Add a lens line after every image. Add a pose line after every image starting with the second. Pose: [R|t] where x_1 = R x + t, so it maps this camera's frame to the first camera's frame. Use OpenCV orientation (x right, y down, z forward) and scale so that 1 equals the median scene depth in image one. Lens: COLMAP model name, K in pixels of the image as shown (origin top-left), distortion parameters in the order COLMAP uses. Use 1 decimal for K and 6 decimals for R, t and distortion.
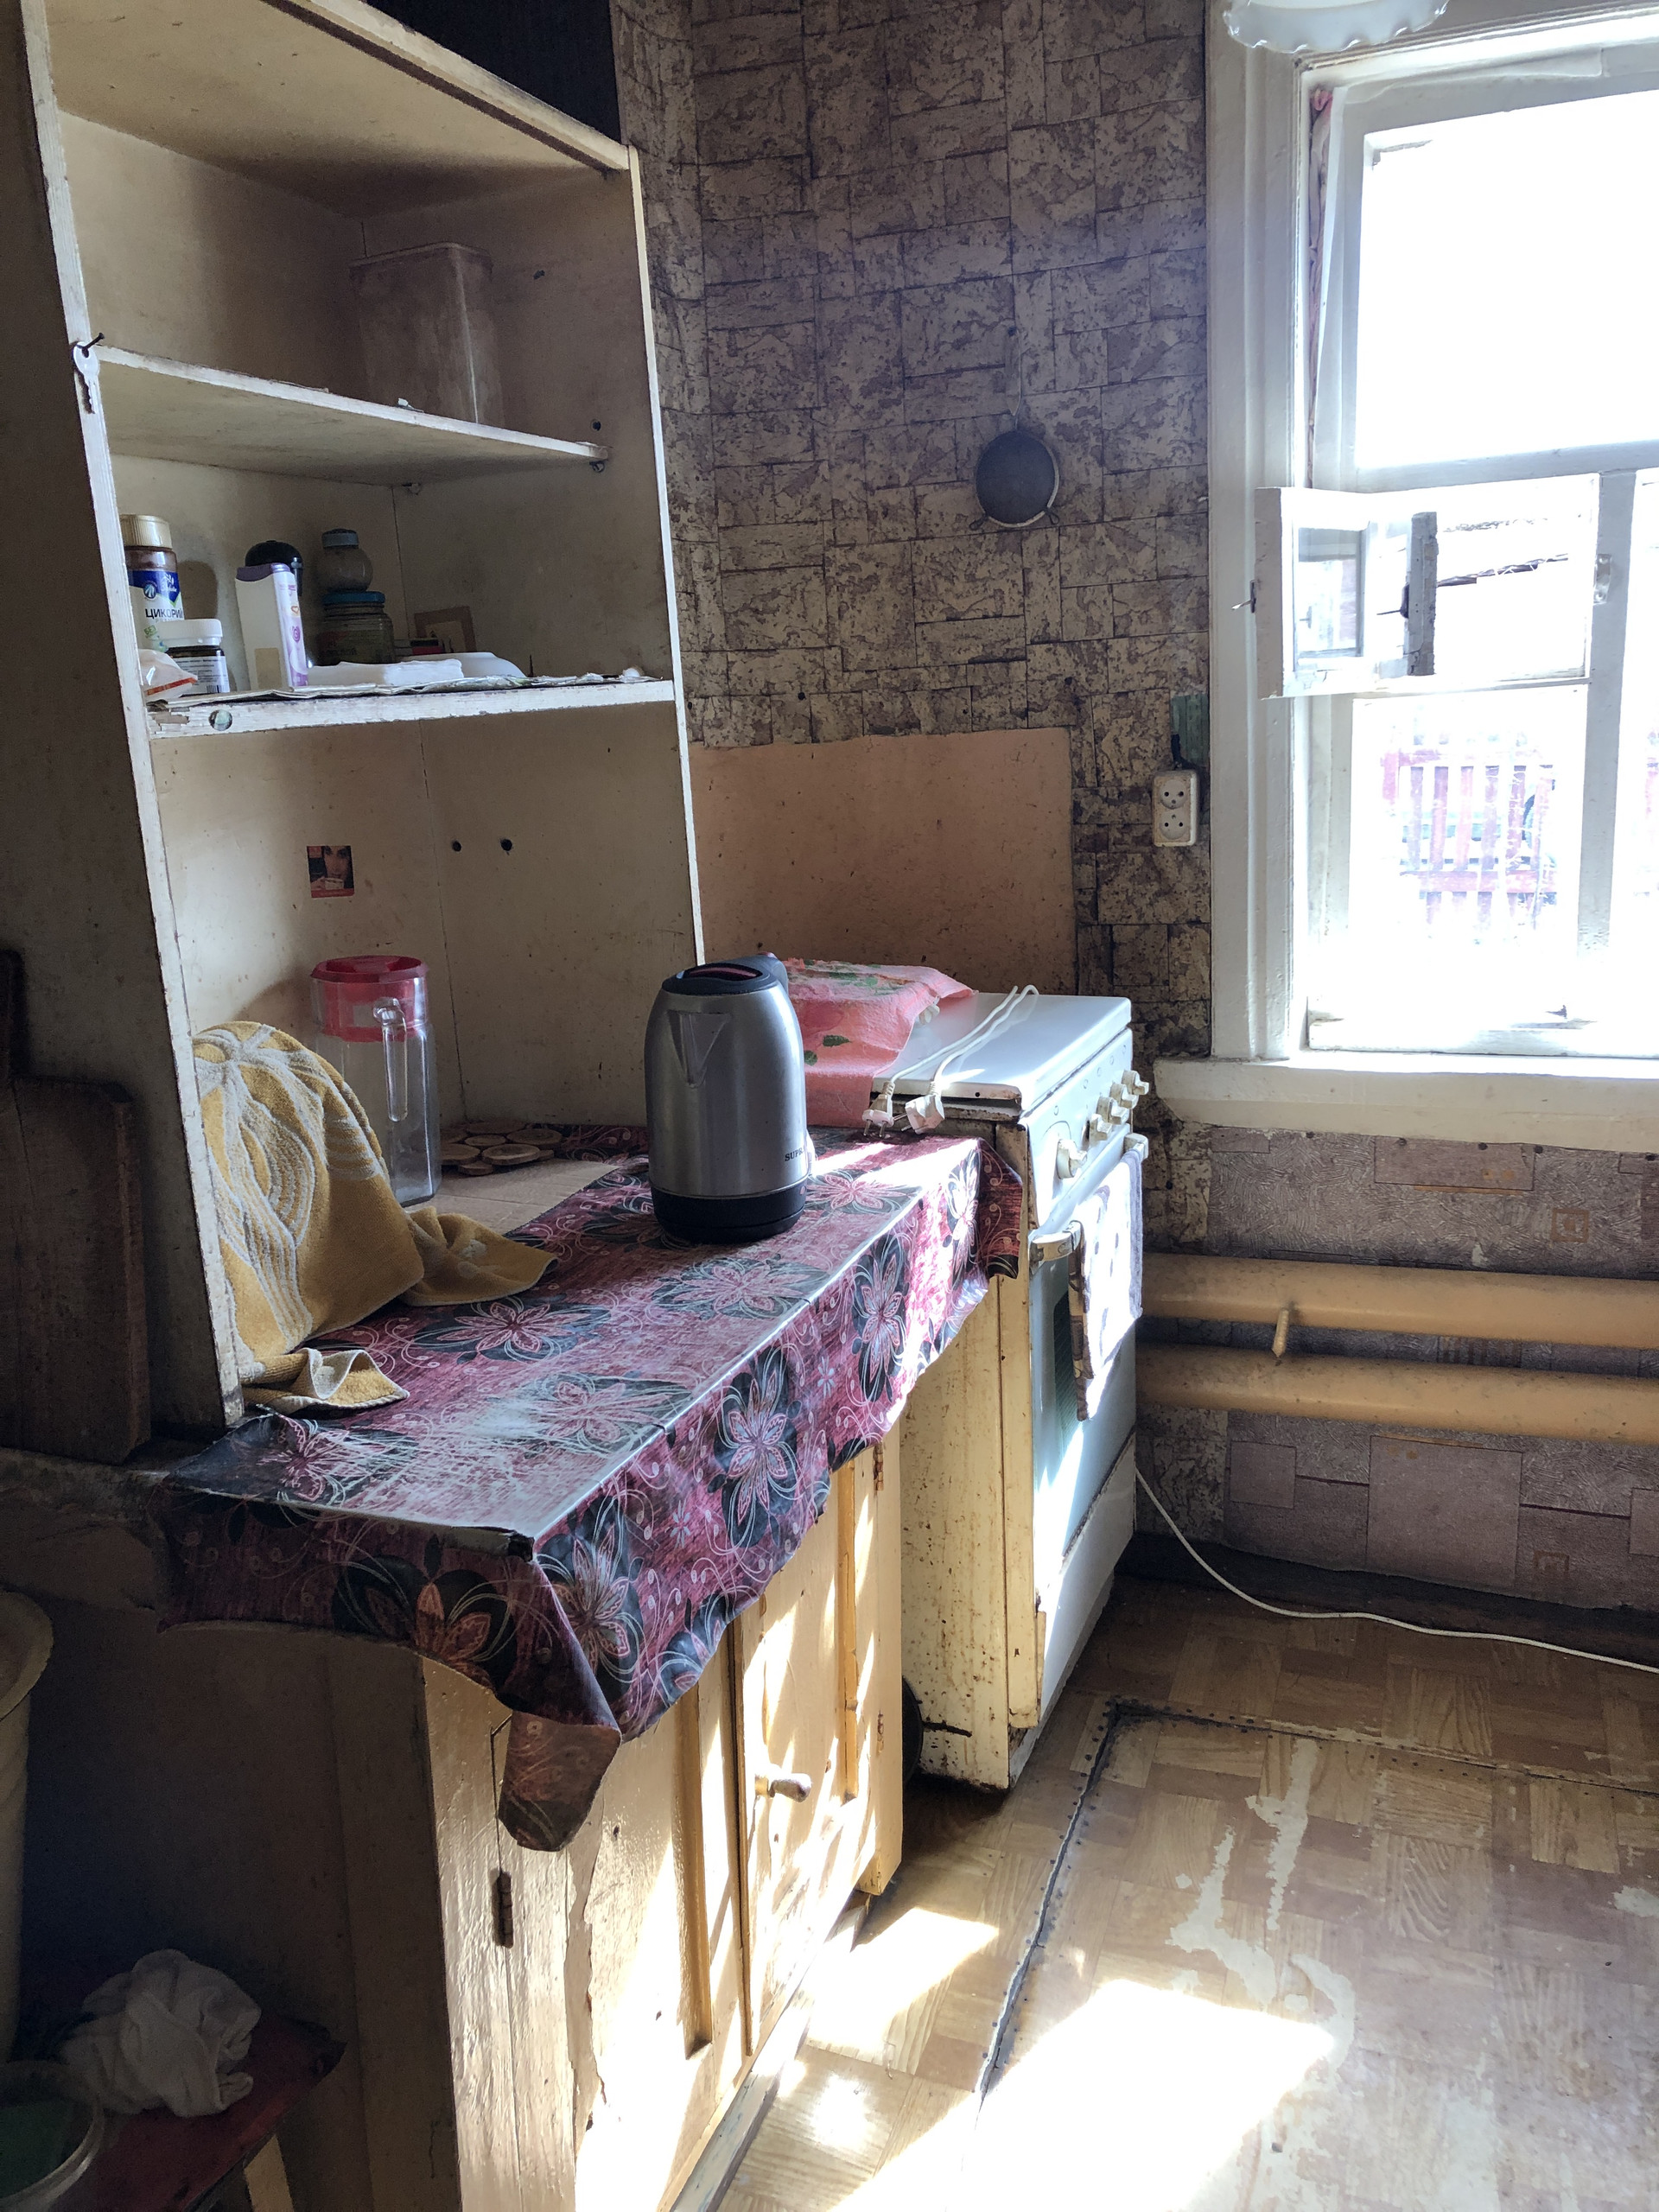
lens RADIAL K [[1799.8, 0, 842.0], [0, 1799.8, 1095.4], [0, 0, 1]] dist [0.032715, -0.033151]
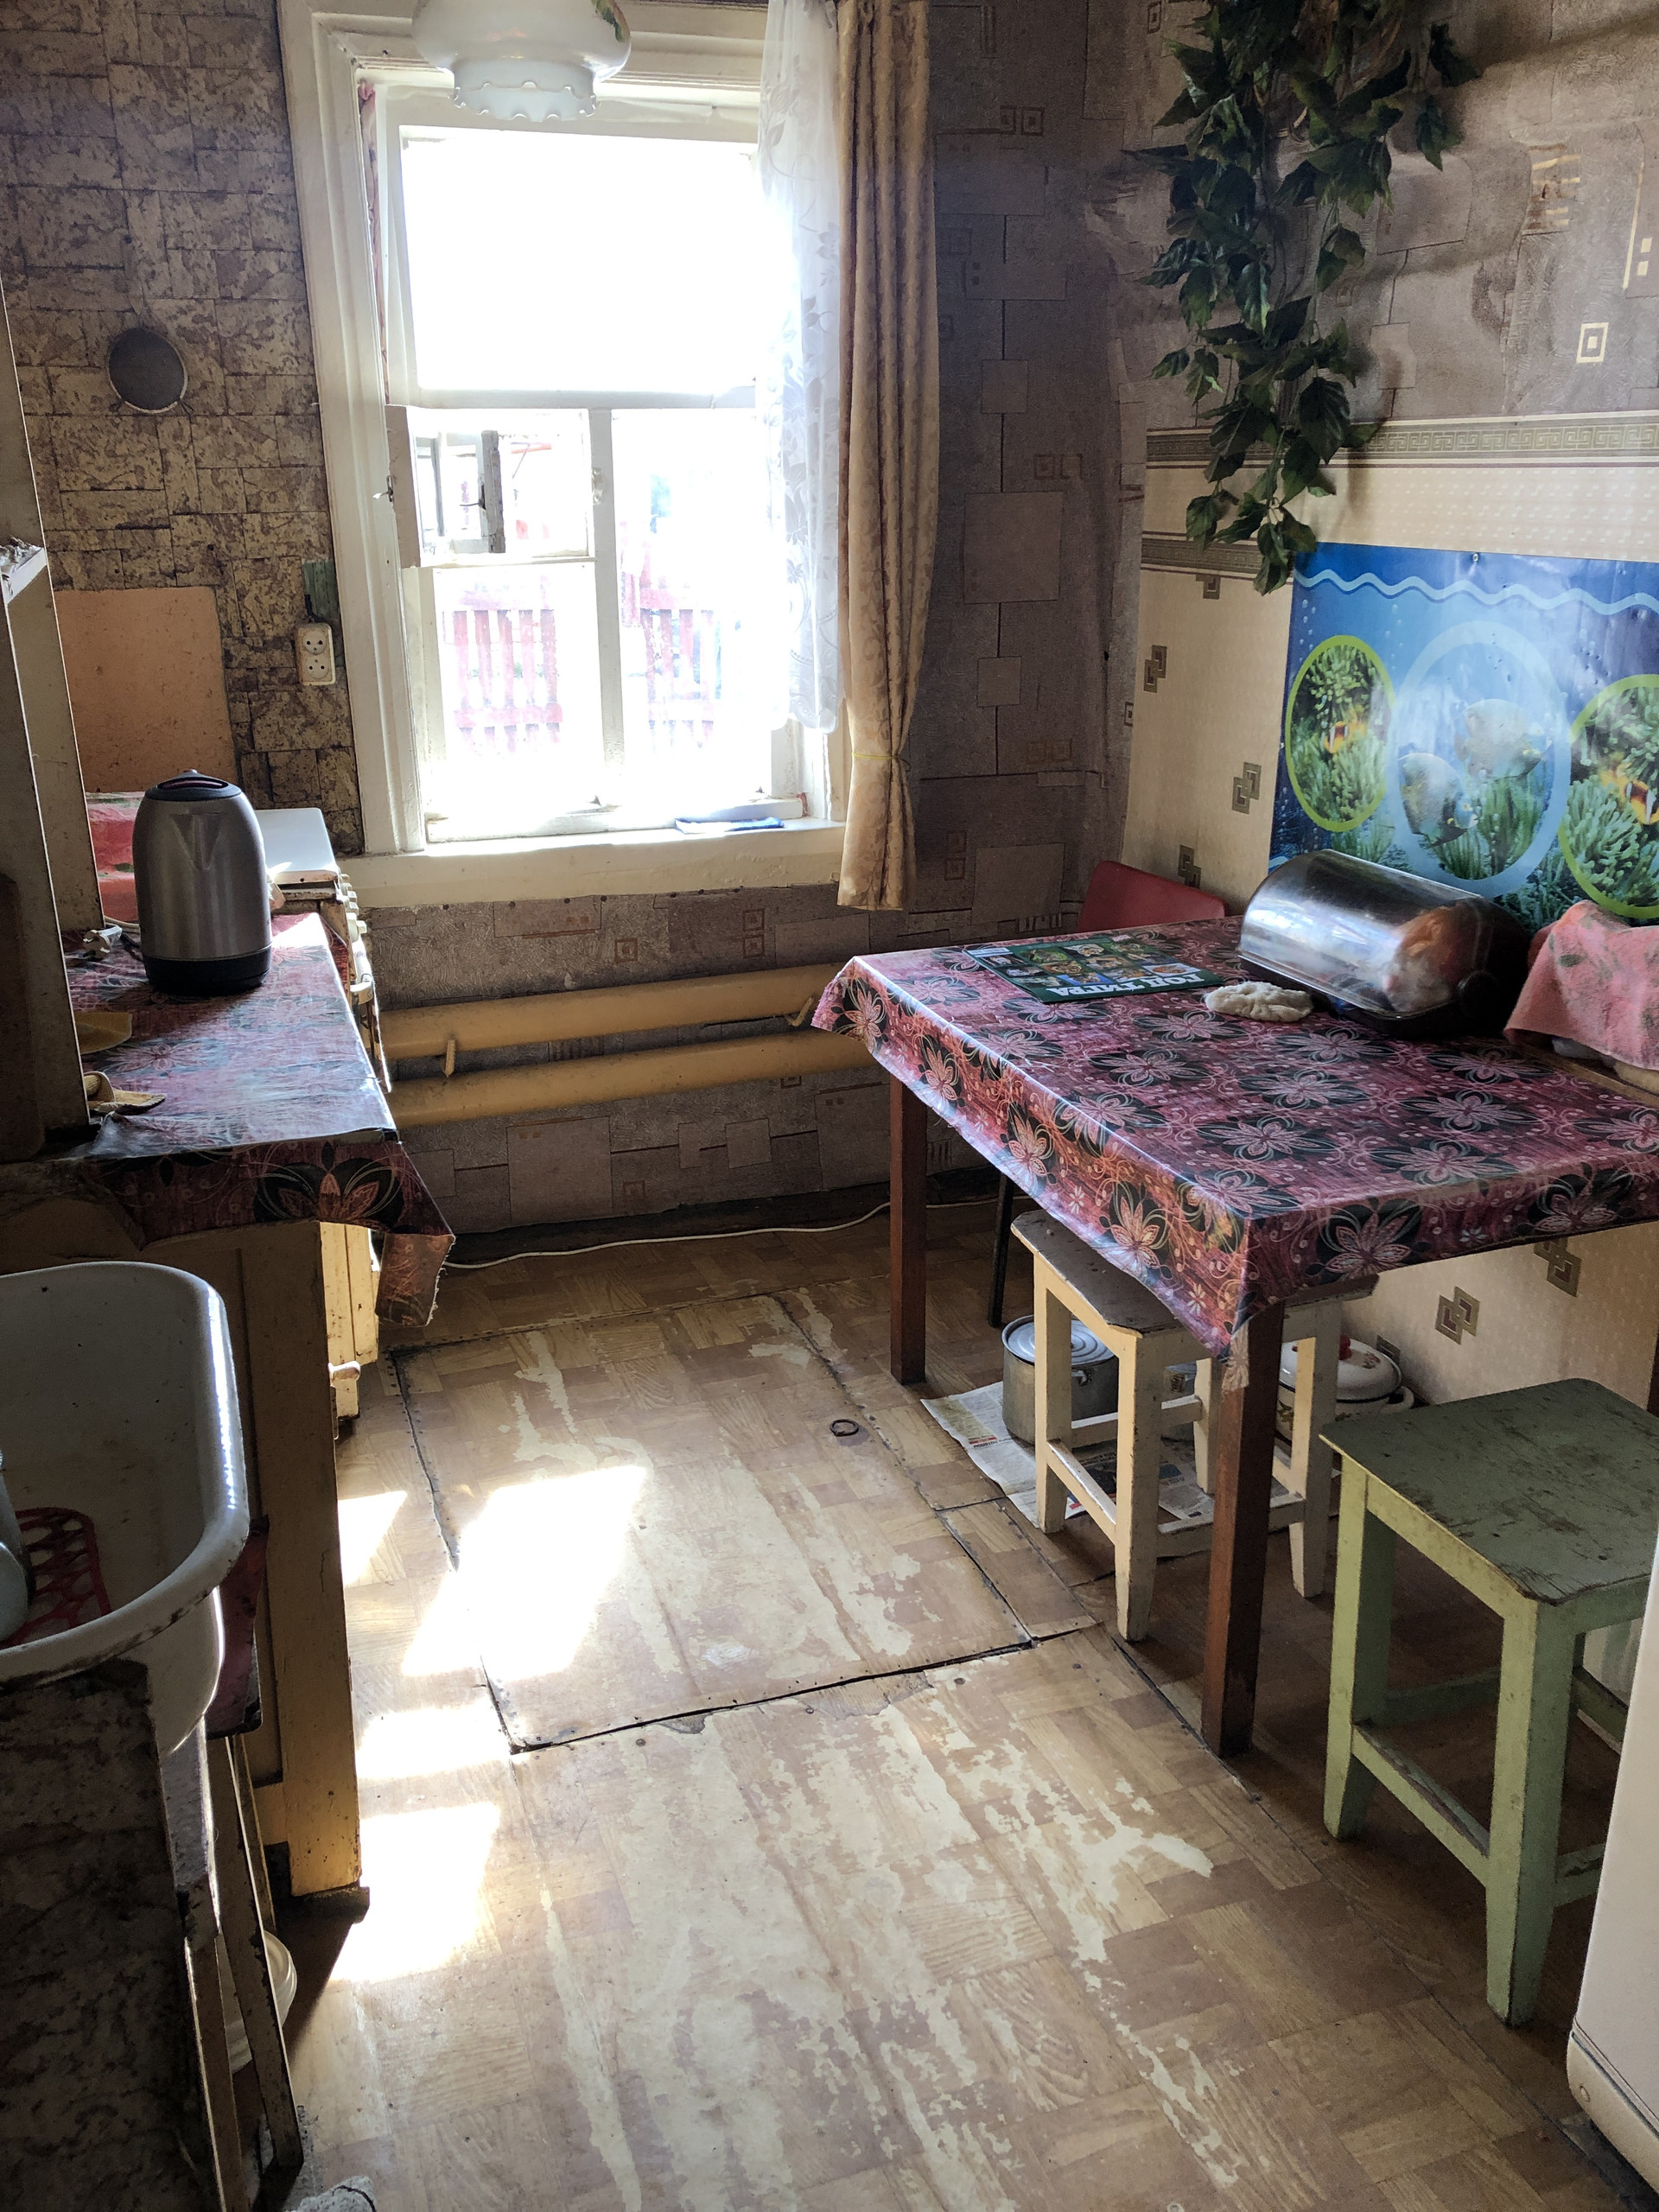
lens RADIAL K [[1799.8, 0, 821.8], [0, 1799.8, 1114.6], [0, 0, 1]] dist [0.032715, -0.033151]
pose [[0.764023, -0.170812, 0.622168, -0.388056], [0.113034, 0.984841, 0.131576, 0.030084], [-0.635211, -0.030201, 0.771748, -0.203936]]
